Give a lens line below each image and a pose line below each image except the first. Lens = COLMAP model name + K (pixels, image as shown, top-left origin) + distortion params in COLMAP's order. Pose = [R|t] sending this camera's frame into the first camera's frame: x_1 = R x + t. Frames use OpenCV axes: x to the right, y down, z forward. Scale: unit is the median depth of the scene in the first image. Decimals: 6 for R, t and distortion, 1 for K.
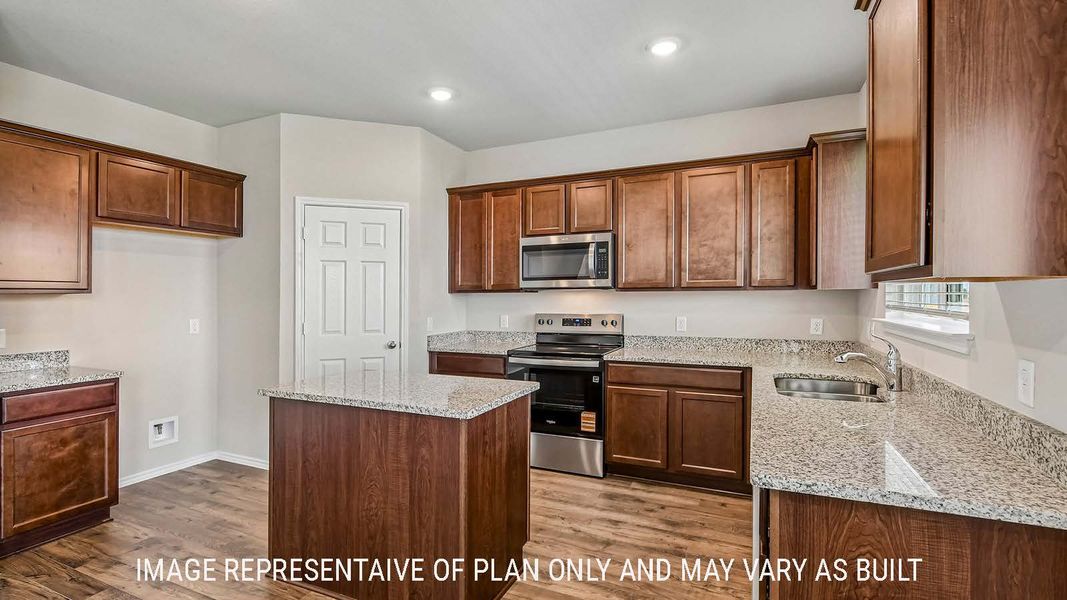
lens RADIAL K [[498.7, 0, 499.6], [0, 498.7, 300.7], [0, 0, 1]] dist [-0.001991, -0.003438]
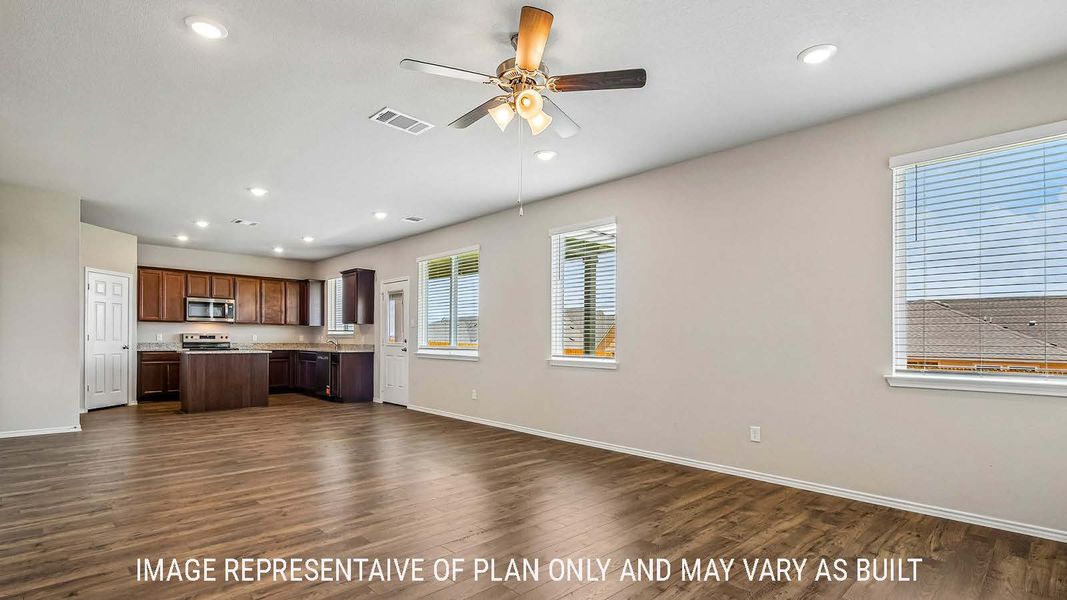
lens RADIAL K [[498.7, 0, 530.5], [0, 498.7, 340.4], [0, 0, 1]] dist [-0.001991, -0.003438]
pose [[0.334391, 0.006540, 0.942412, -1.665344], [-0.003279, 0.999978, -0.005776, 0.075387], [-0.942429, -0.001158, 0.334405, -1.244361]]
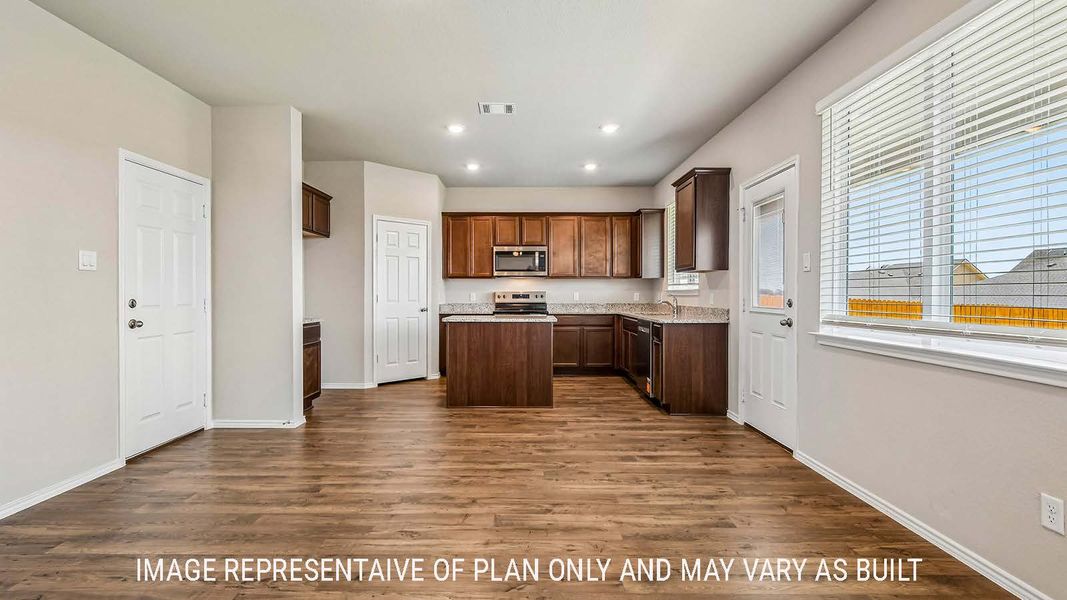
lens RADIAL K [[498.7, 0, 518.3], [0, 498.7, 302.6], [0, 0, 1]] dist [-0.001991, -0.003438]
pose [[0.902047, -0.002495, 0.431631, -0.699203], [-0.001863, 0.999951, 0.009674, 0.056077], [-0.431635, -0.009530, 0.901998, -0.653612]]
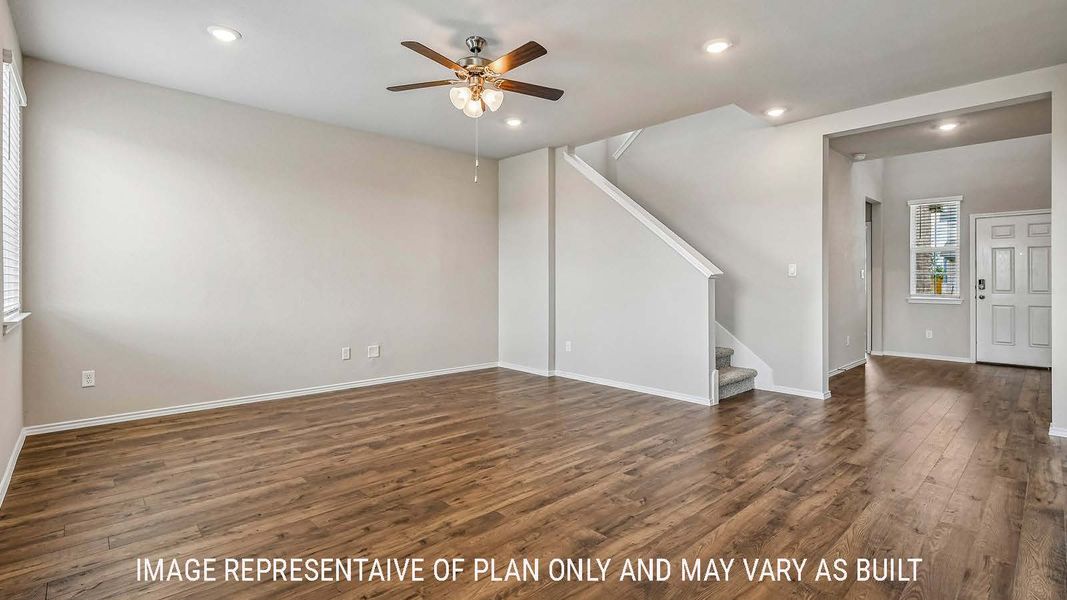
lens RADIAL K [[498.7, 0, 523.3], [0, 498.7, 297.6], [0, 0, 1]] dist [-0.001991, -0.003438]
pose [[-0.359699, 0.035993, -0.932374, -0.198444], [-0.005962, 0.999147, 0.040871, 0.056634], [0.933049, 0.020260, -0.359178, -0.592376]]
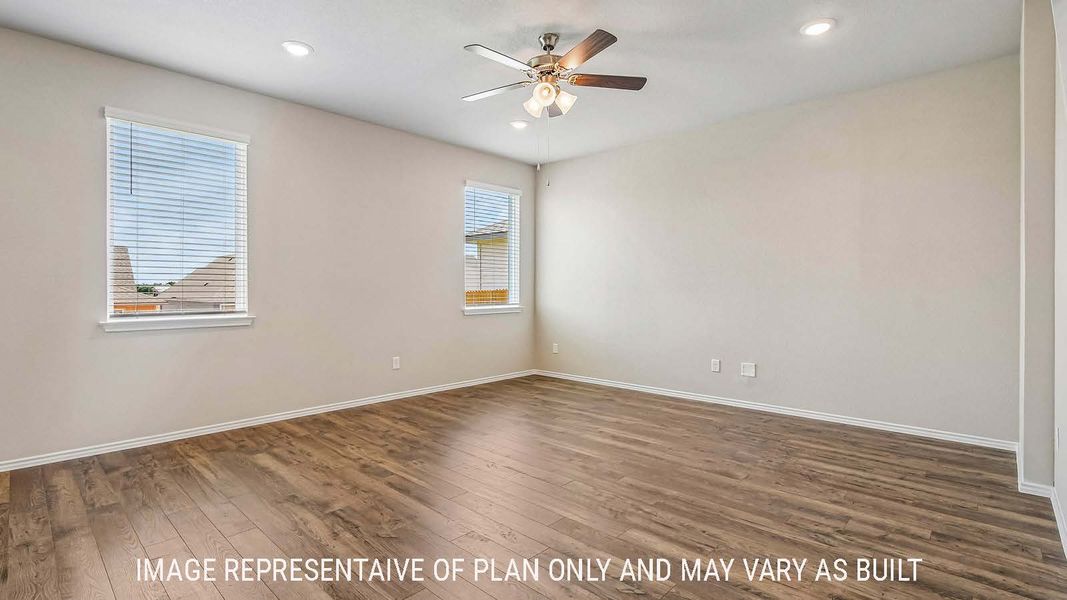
lens RADIAL K [[498.7, 0, 505.9], [0, 498.7, 290.2], [0, 0, 1]] dist [-0.001991, -0.003438]
pose [[-0.948198, 0.006139, 0.317621, -1.199356], [0.009314, 0.999921, 0.008479, 0.064599], [-0.317544, 0.010998, -0.948180, -0.164581]]
